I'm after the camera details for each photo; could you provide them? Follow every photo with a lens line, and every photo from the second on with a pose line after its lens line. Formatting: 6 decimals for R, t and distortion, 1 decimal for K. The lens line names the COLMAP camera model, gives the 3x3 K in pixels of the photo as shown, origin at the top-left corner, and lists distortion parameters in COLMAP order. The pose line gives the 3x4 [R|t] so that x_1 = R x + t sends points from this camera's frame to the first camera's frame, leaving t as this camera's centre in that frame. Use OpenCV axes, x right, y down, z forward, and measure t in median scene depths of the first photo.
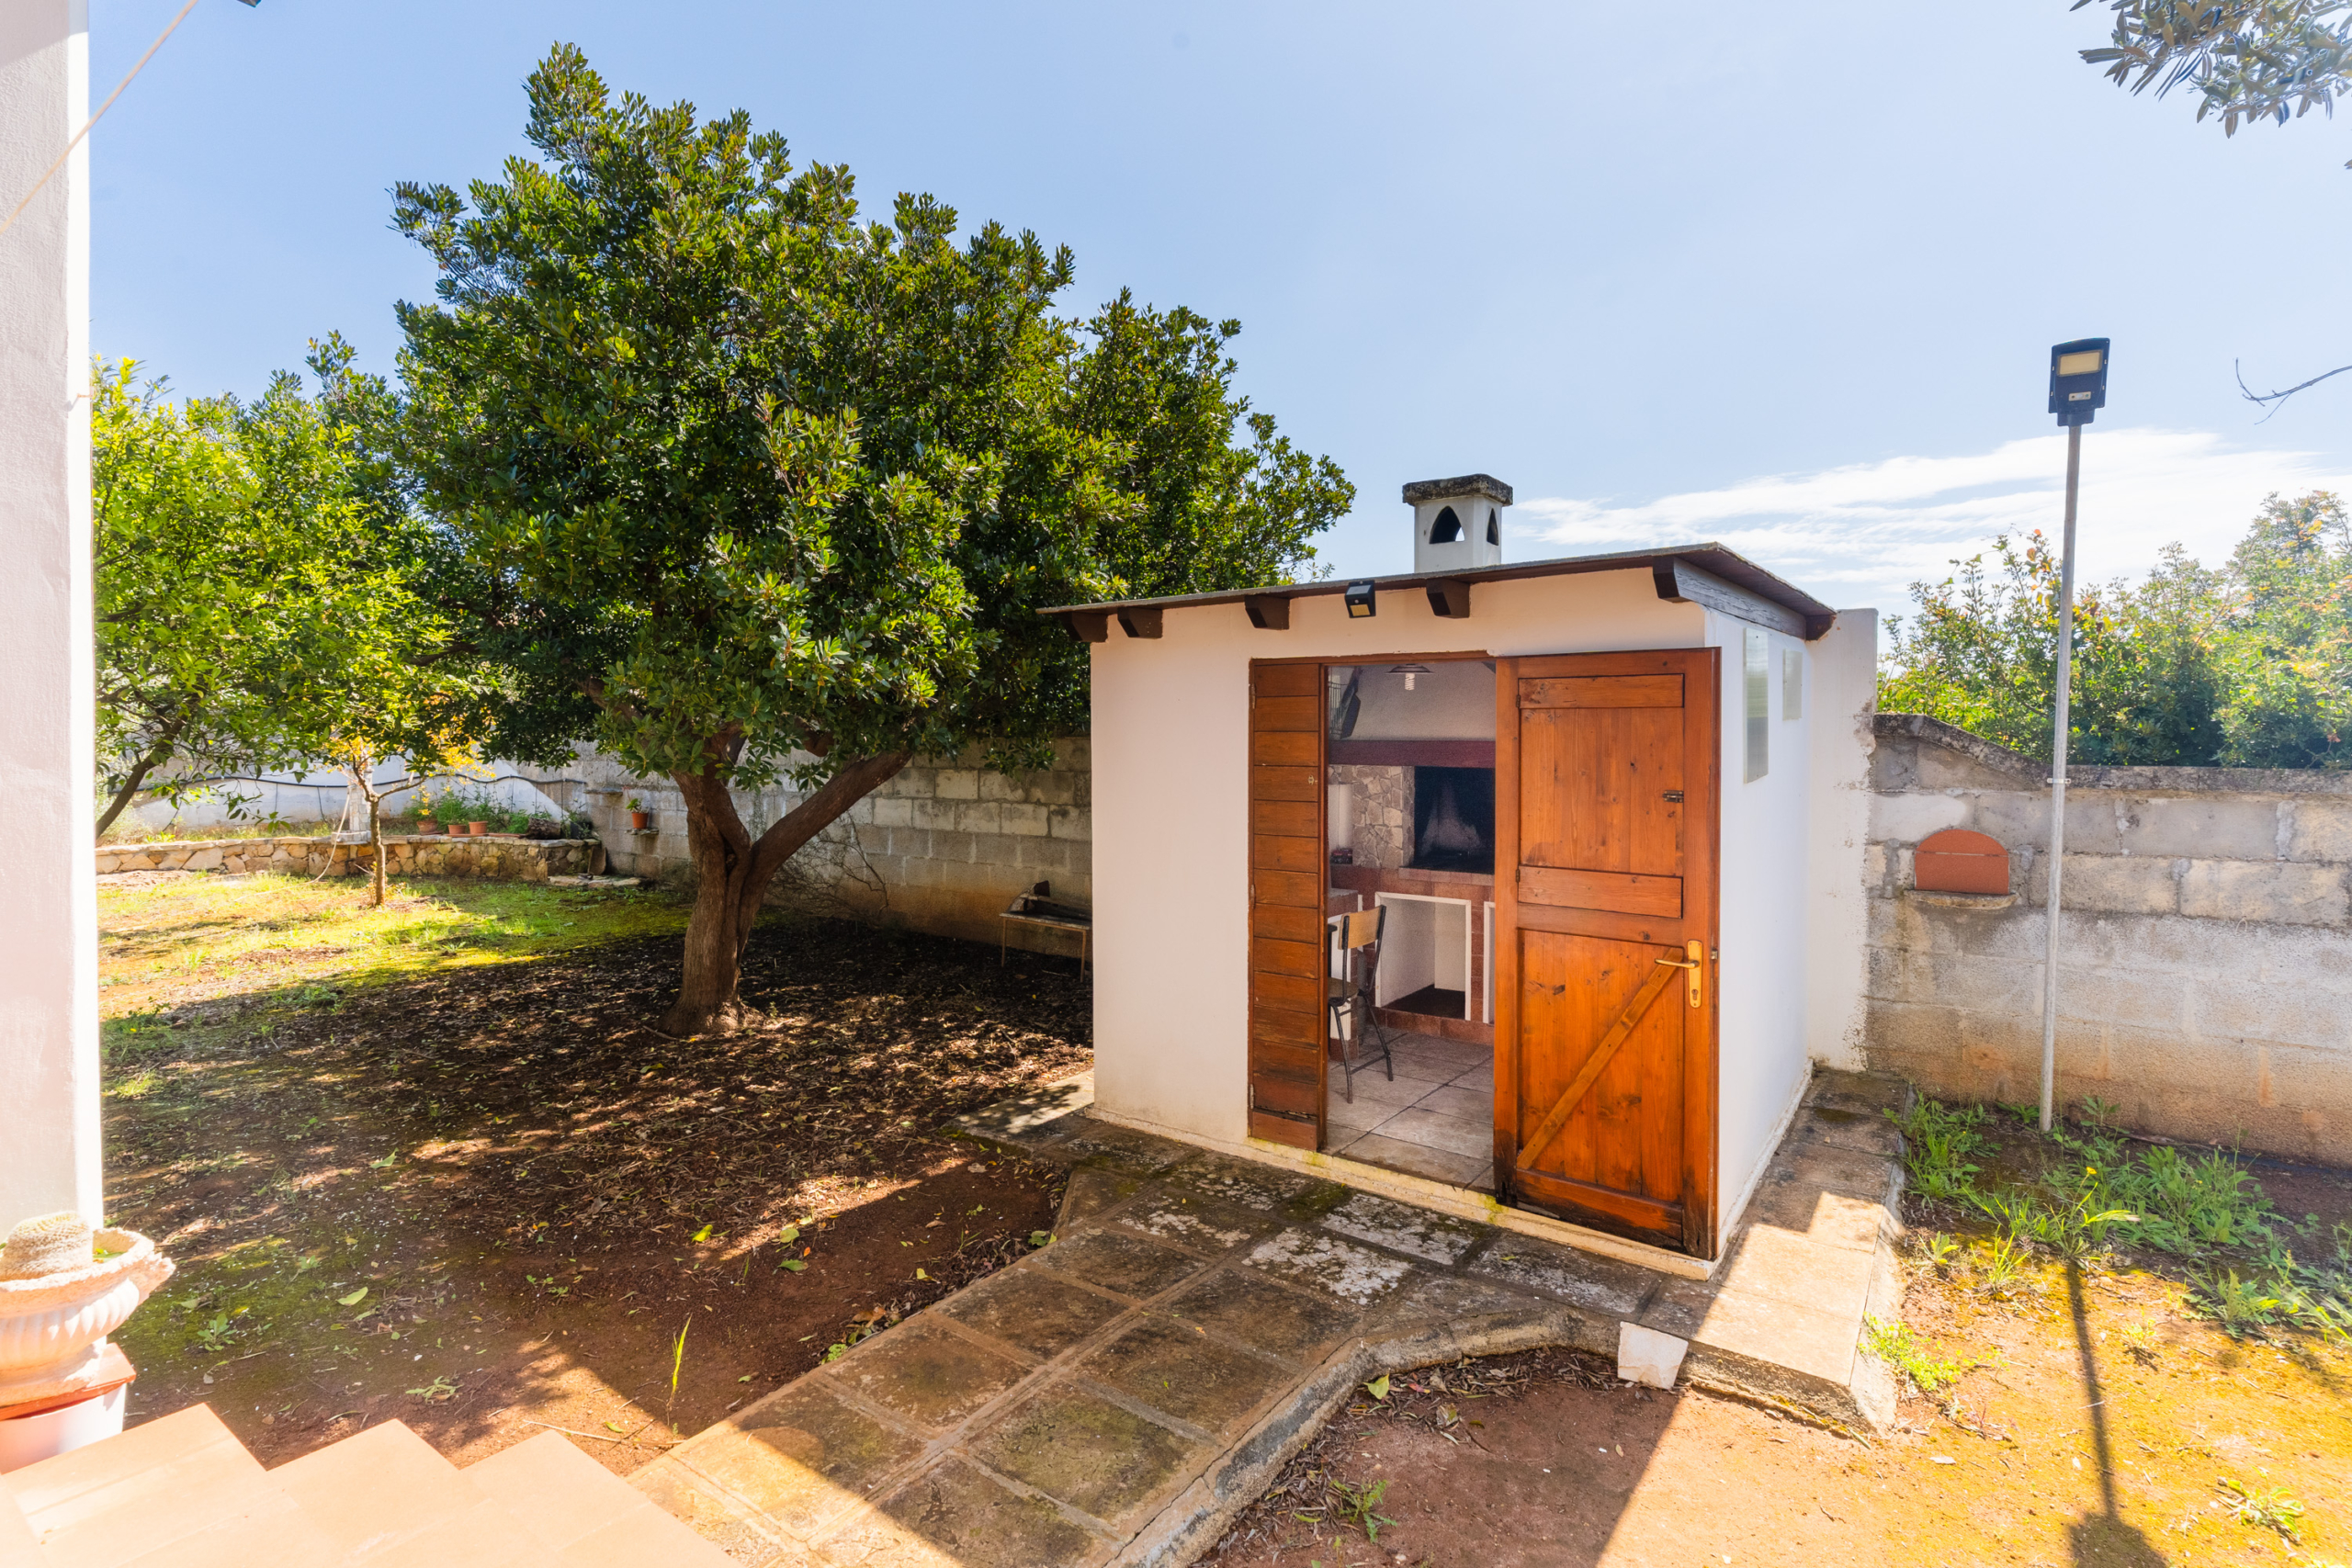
lens RADIAL K [[1137.7, 0, 1166.5], [0, 1137.7, 754.6], [0, 0, 1]] dist [0.002676, -0.001734]
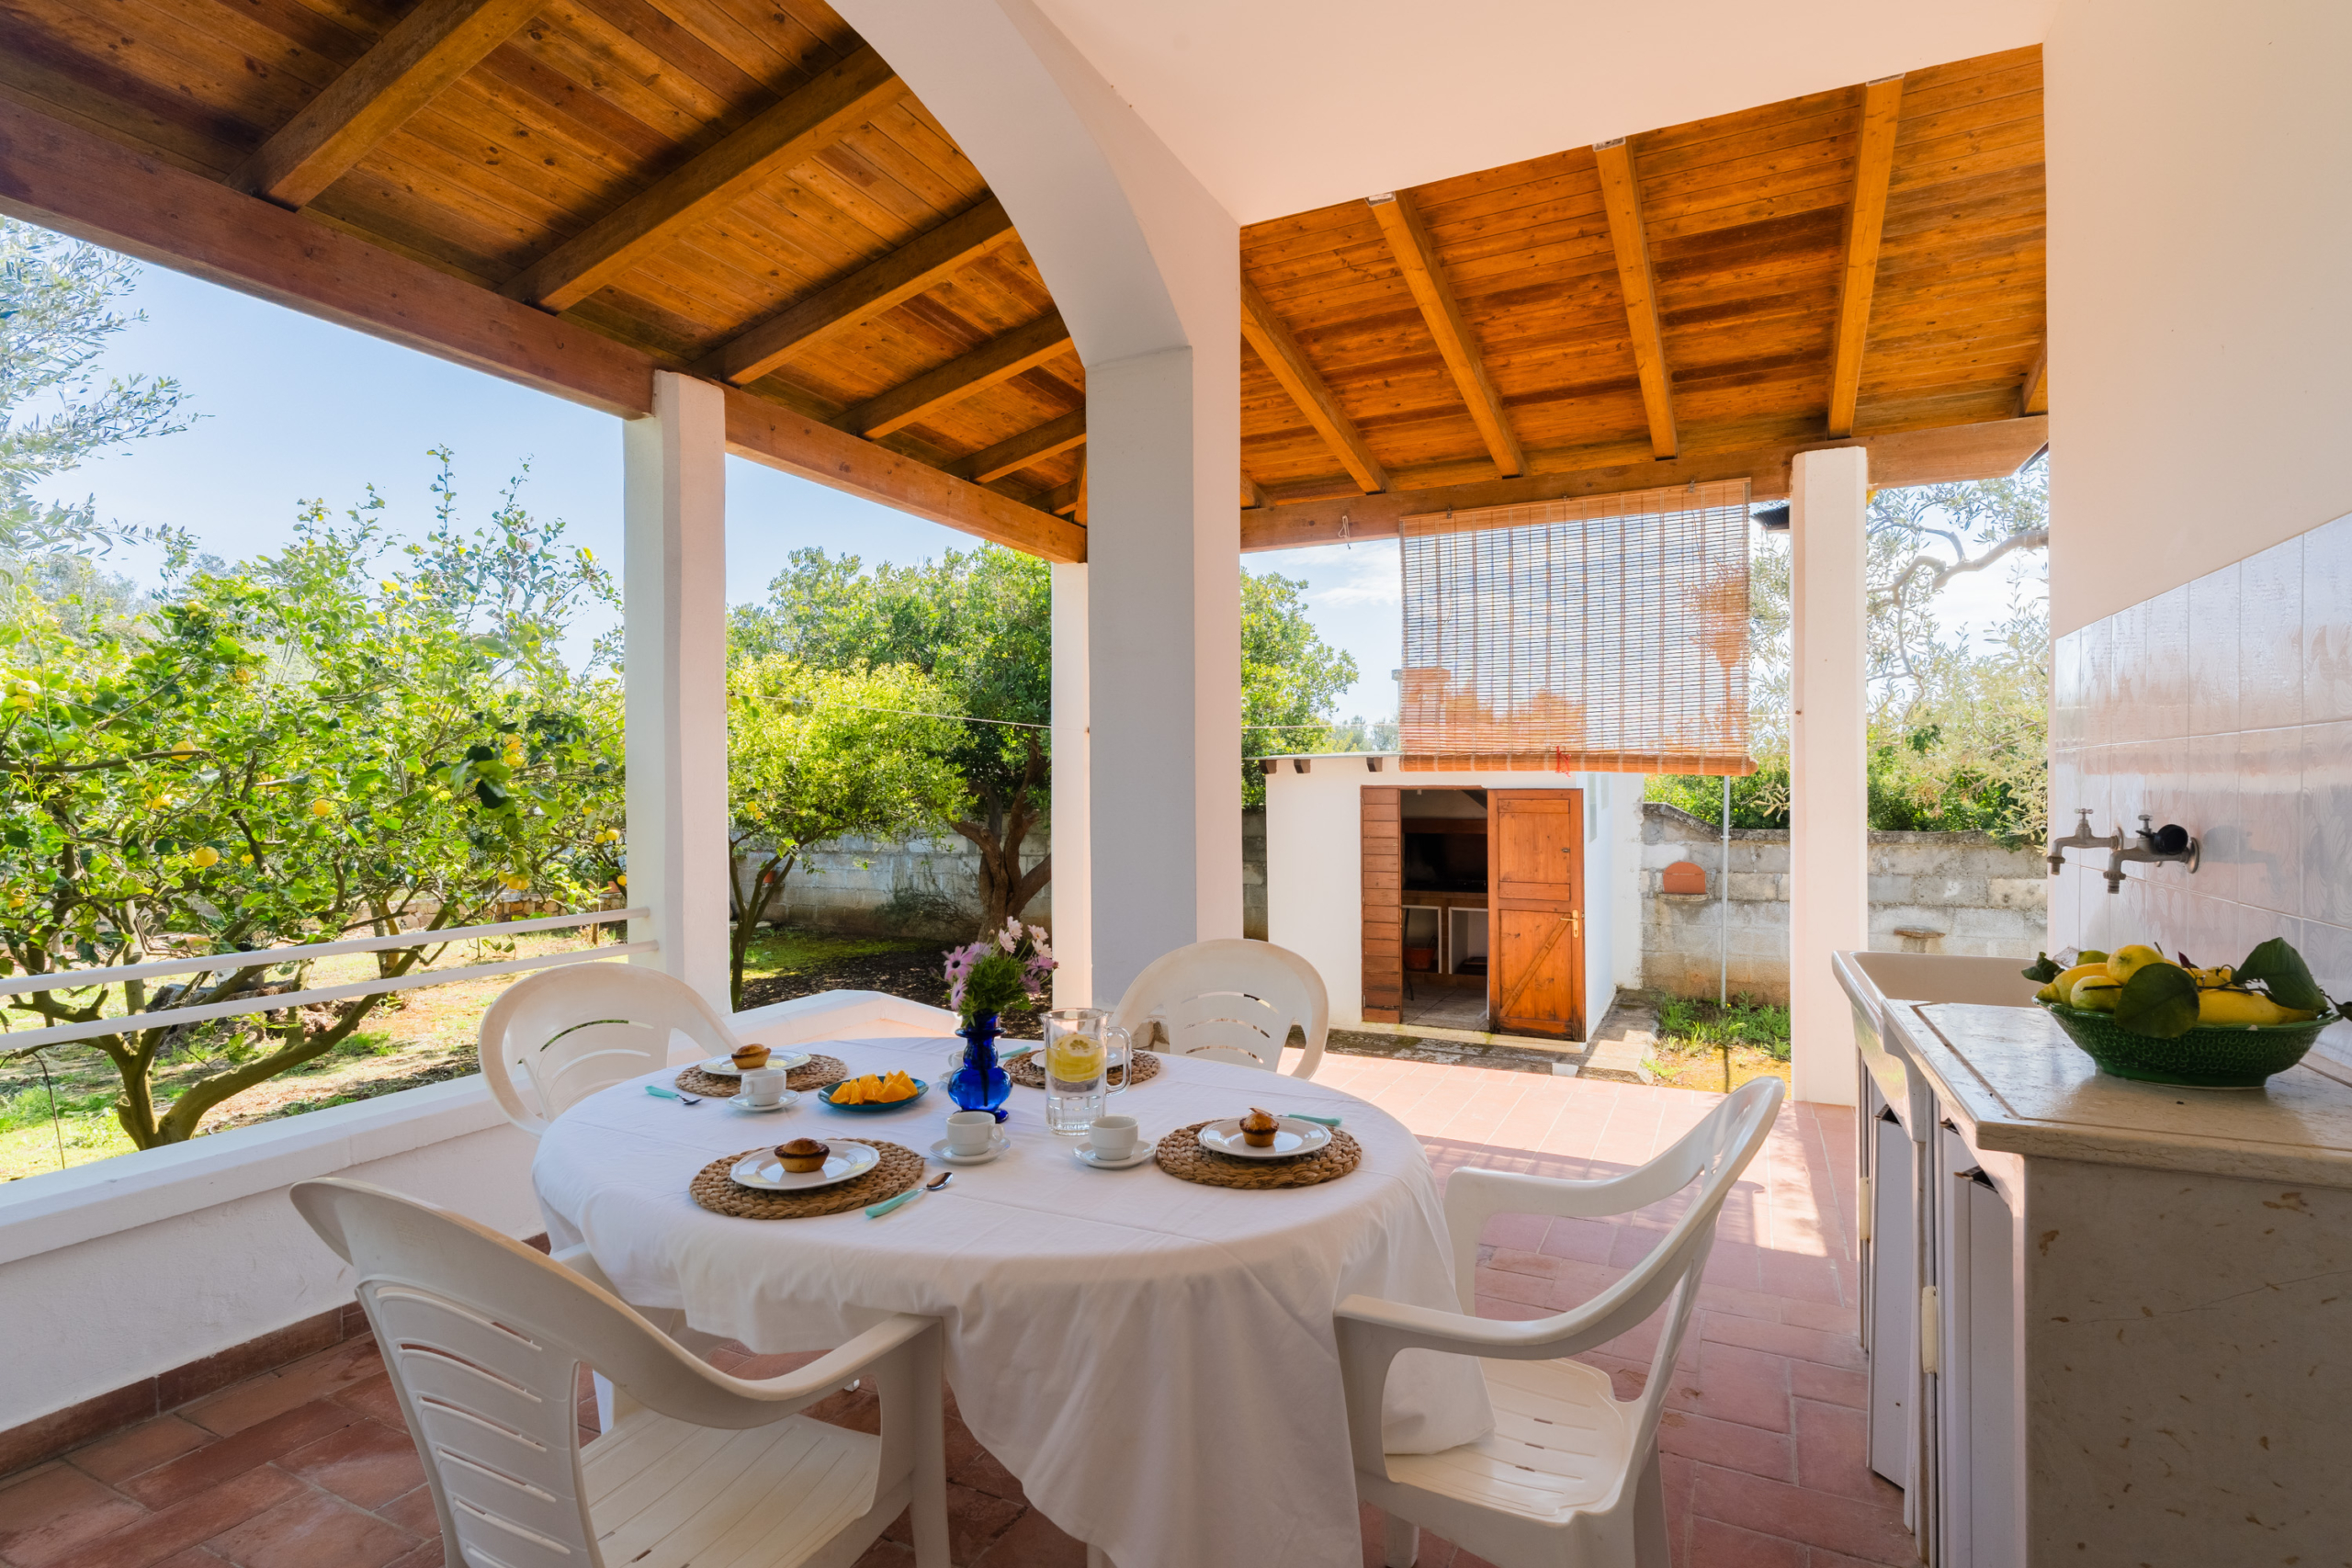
lens RADIAL K [[1137.7, 0, 1183.8], [0, 1137.7, 784.5], [0, 0, 1]] dist [0.002676, -0.001734]
pose [[0.985443, -0.008994, 0.169768, -0.581618], [0.011714, 0.999818, -0.015027, -0.057982], [-0.169602, 0.016797, 0.985369, -0.947568]]
